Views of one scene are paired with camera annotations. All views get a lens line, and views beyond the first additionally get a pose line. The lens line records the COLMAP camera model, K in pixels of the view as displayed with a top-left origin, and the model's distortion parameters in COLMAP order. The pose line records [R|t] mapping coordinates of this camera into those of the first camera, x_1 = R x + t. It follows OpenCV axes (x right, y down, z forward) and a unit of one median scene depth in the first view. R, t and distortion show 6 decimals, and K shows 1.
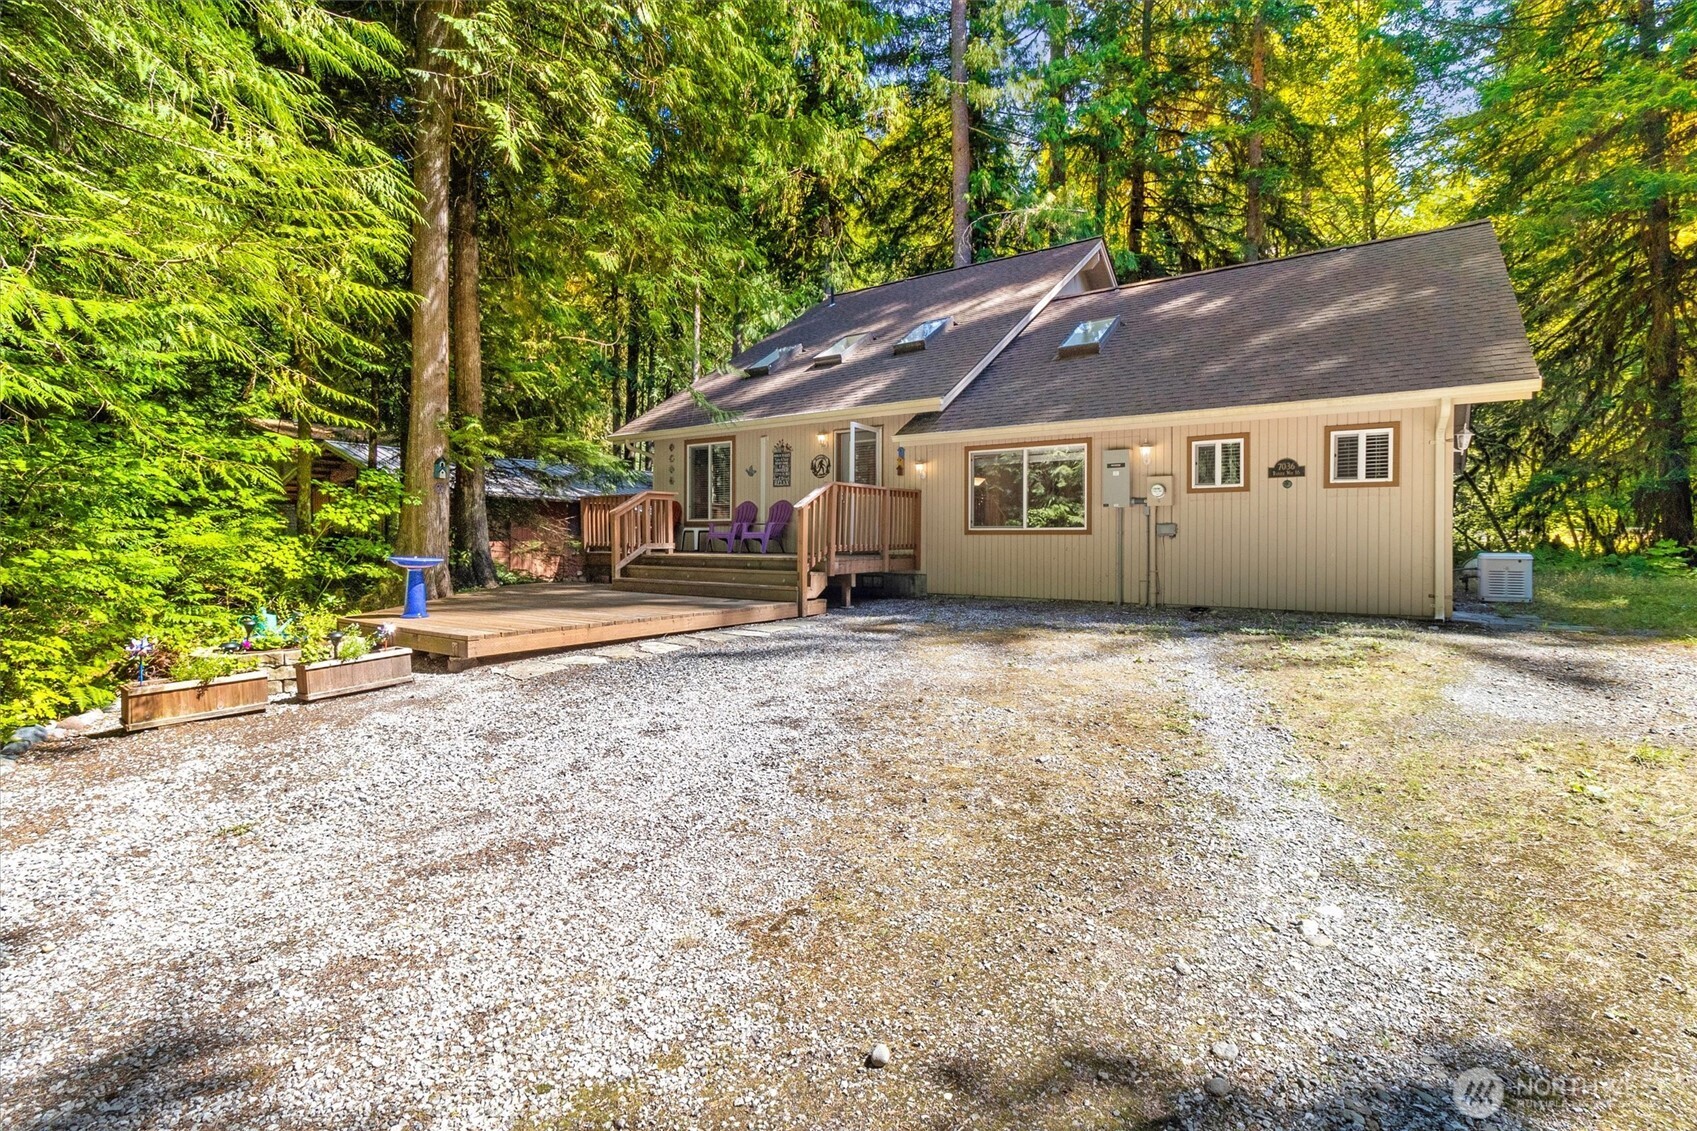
lens RADIAL K [[781.5, 0, 848.4], [0, 781.5, 533.3], [0, 0, 1]] dist [0.001789, 0.000004]
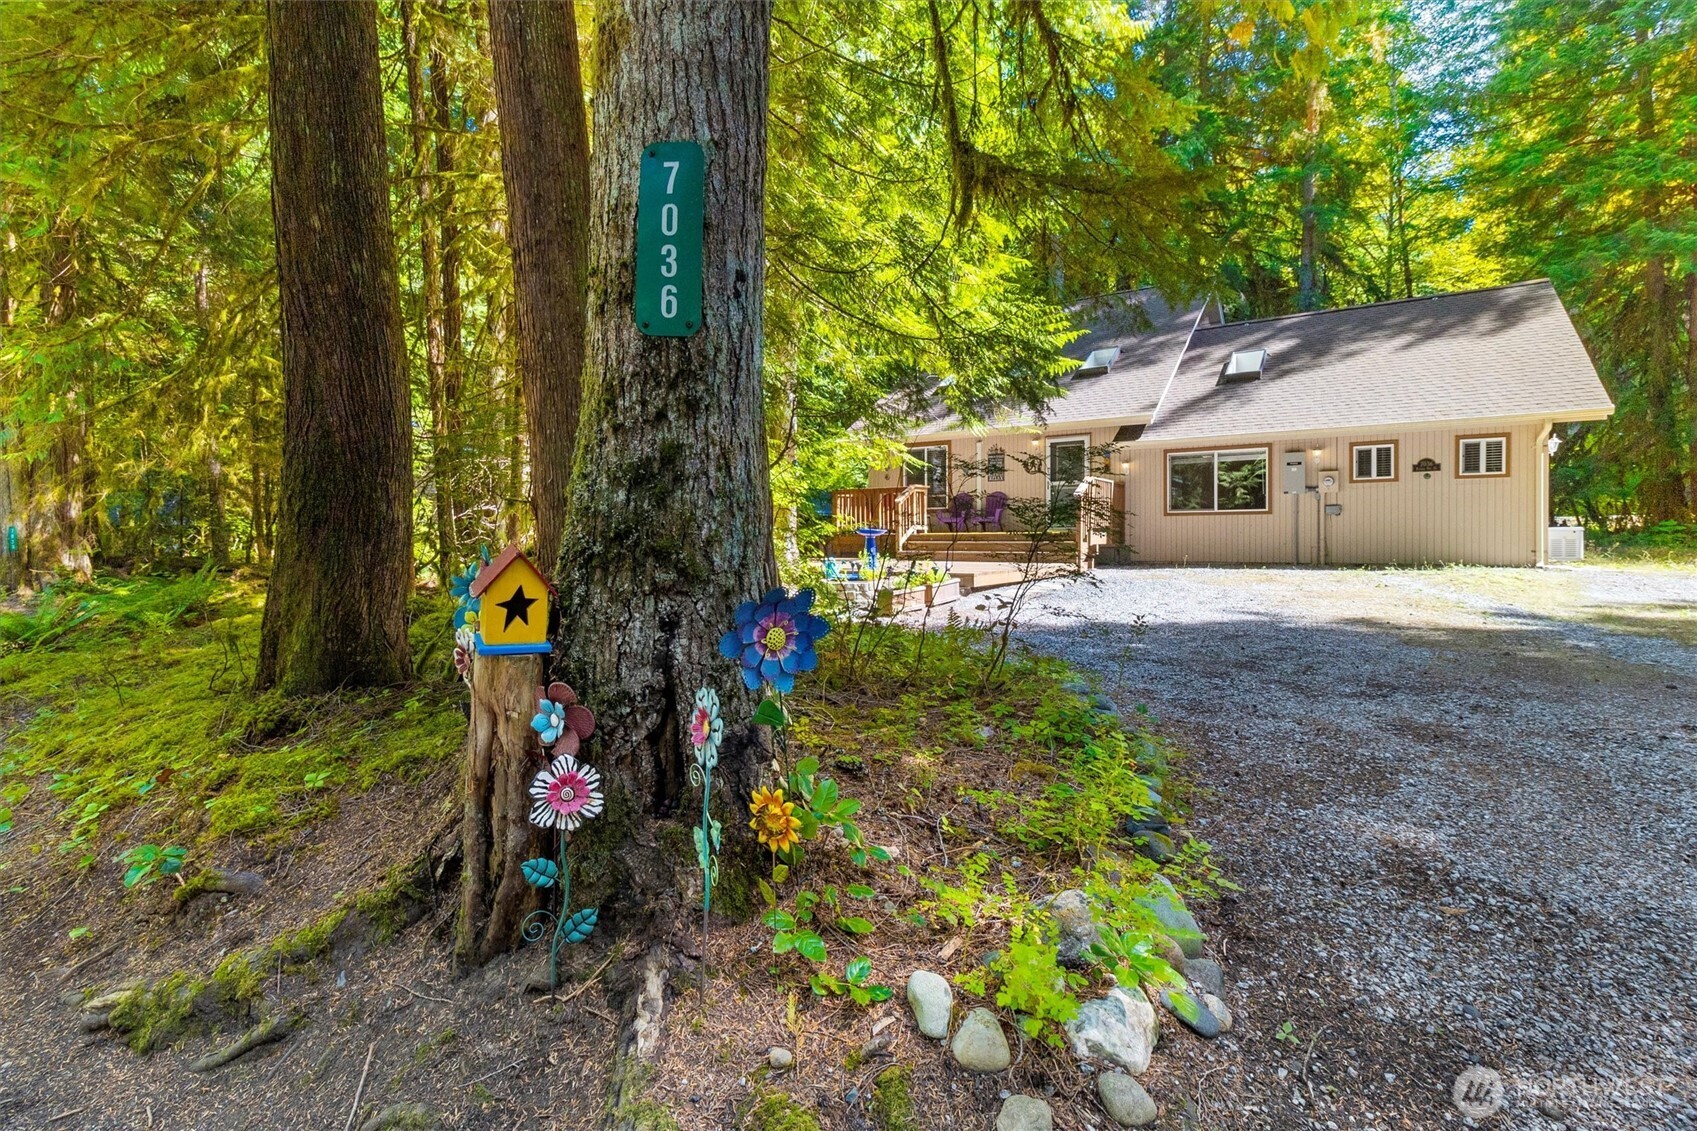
lens RADIAL K [[795.5, 0, 841.2], [0, 795.5, 540.5], [0, 0, 1]] dist [-0.000386, -0.000311]
pose [[0.999563, -0.008695, 0.028240, -0.428369], [0.008397, 0.999908, 0.010664, 0.023483], [-0.028330, -0.010422, 0.999544, -0.330068]]
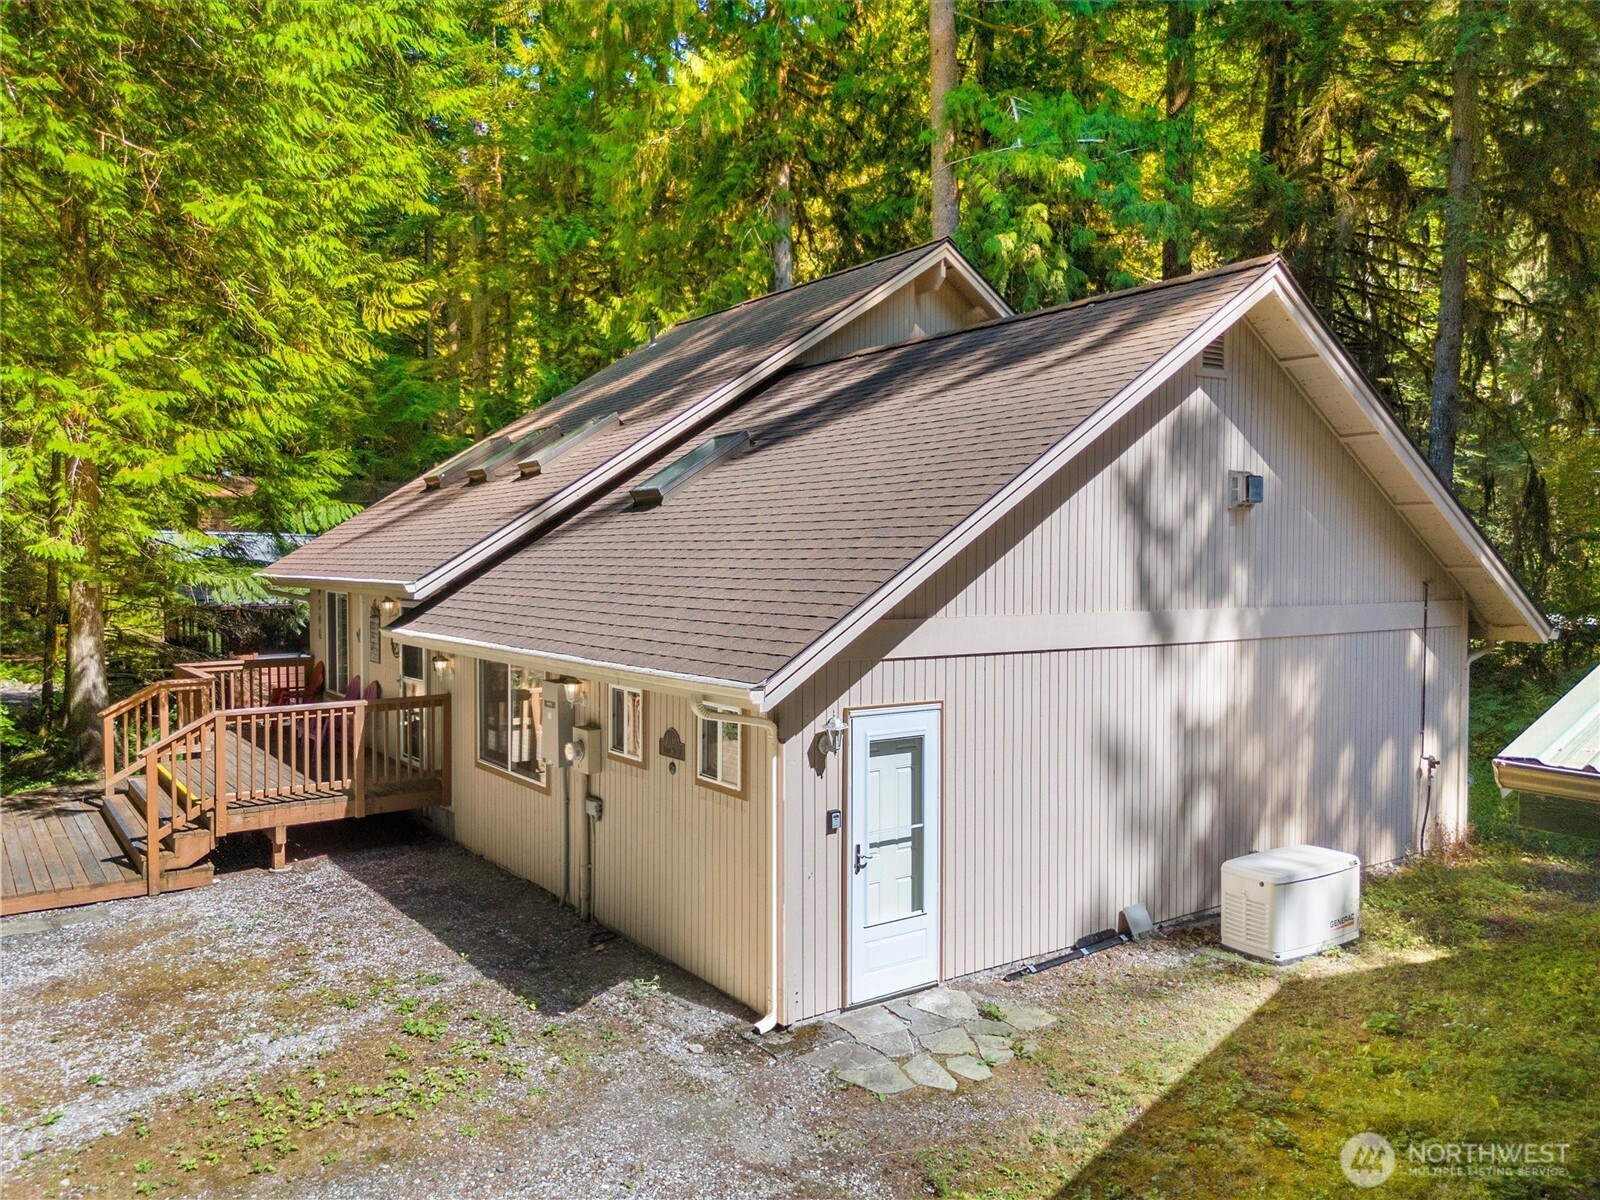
lens RADIAL K [[1213.9, 0, 800.0], [0, 1213.9, 600.0], [0, 0, 1]] dist [0.025885, -0.002321]
pose [[0.940805, 0.010820, -0.338775, 0.772724], [0.003941, 0.999074, 0.042855, -0.189252], [0.338925, -0.041653, 0.939891, 0.076203]]
